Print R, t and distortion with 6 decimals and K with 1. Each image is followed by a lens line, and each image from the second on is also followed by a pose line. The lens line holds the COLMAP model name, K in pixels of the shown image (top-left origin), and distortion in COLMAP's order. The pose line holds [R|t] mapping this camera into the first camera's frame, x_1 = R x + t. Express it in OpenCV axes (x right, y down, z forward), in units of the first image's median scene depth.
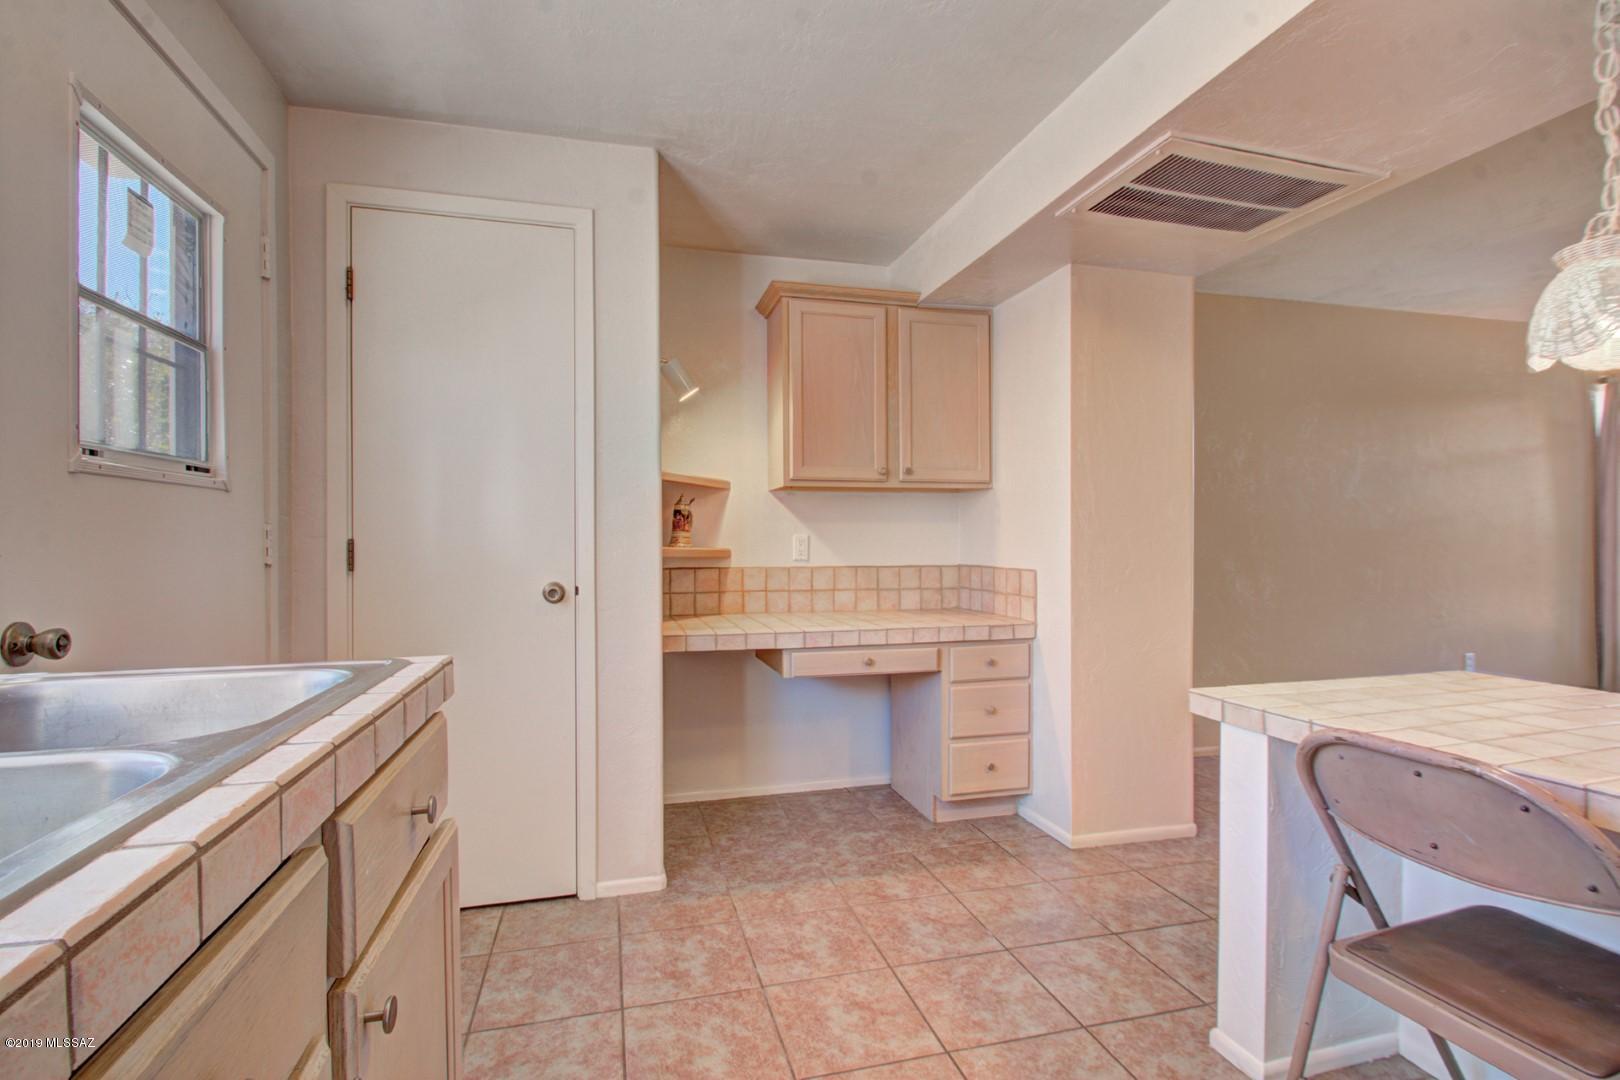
lens RADIAL K [[778.1, 0, 774.8], [0, 778.1, 549.6], [0, 0, 1]] dist [0.011498, -0.013974]
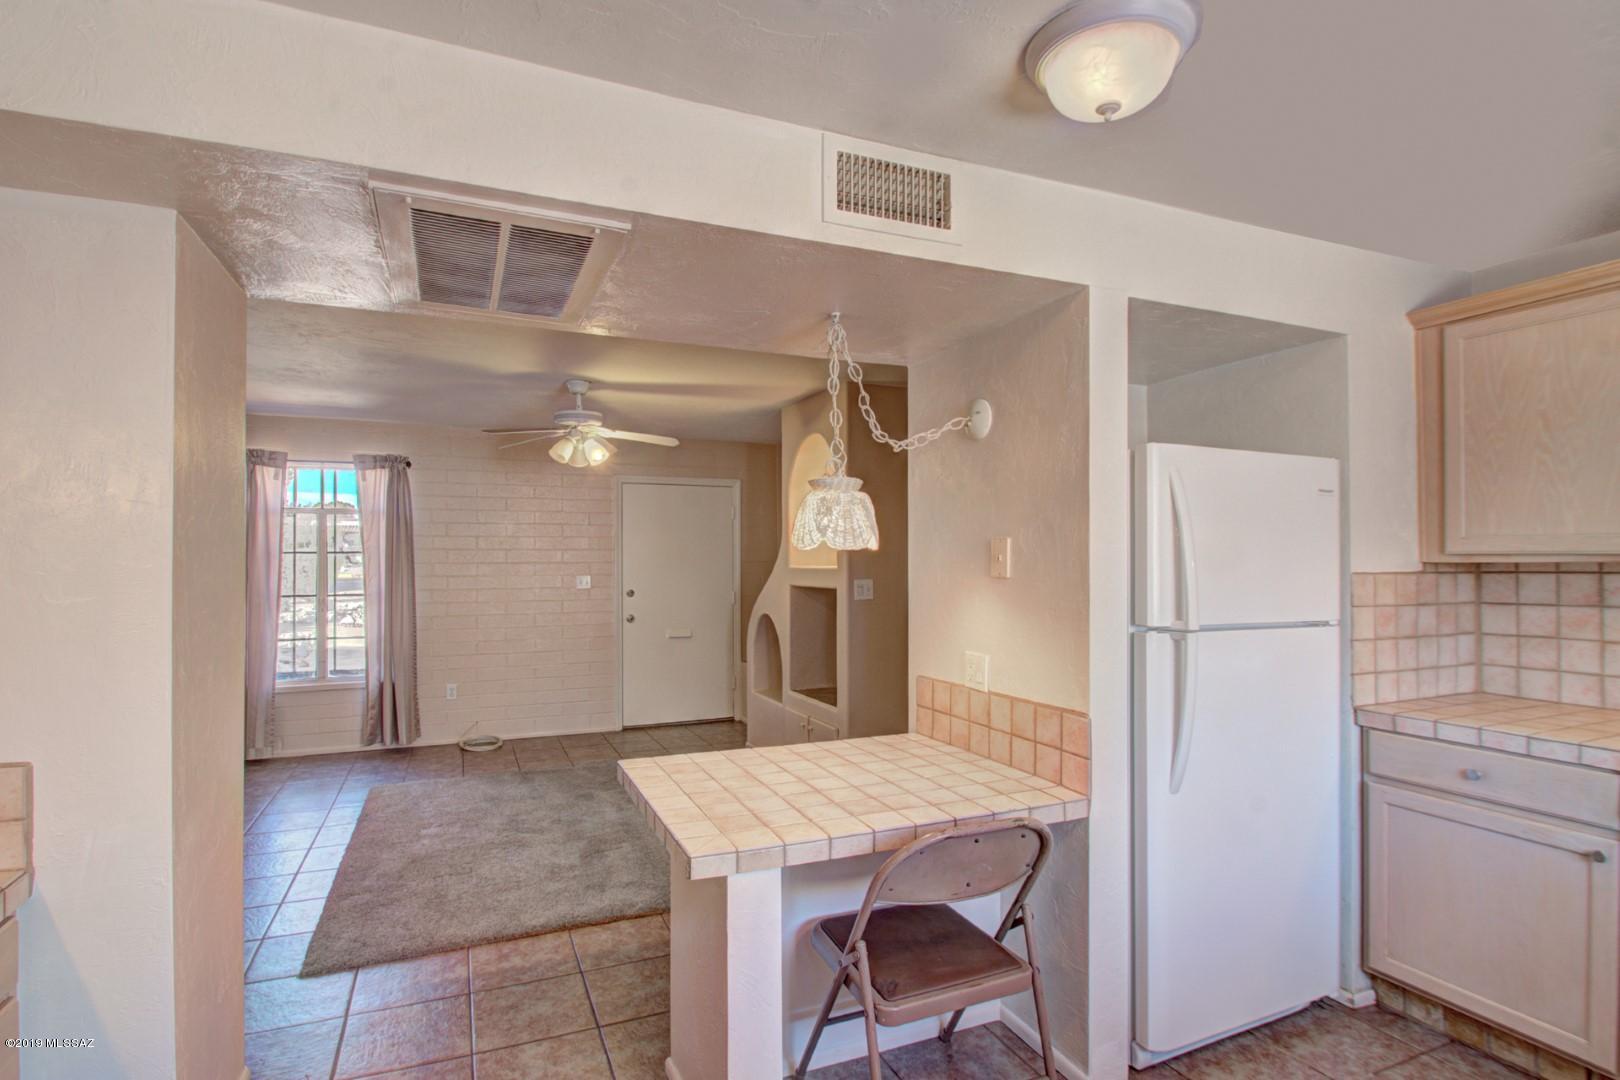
lens RADIAL K [[778.1, 0, 774.8], [0, 778.1, 549.6], [0, 0, 1]] dist [0.011498, -0.013974]
pose [[-0.159126, 0.006707, 0.987235, -0.299418], [0.009309, 0.999943, -0.005293, -0.133861], [-0.987214, 0.008348, -0.159180, 0.789593]]
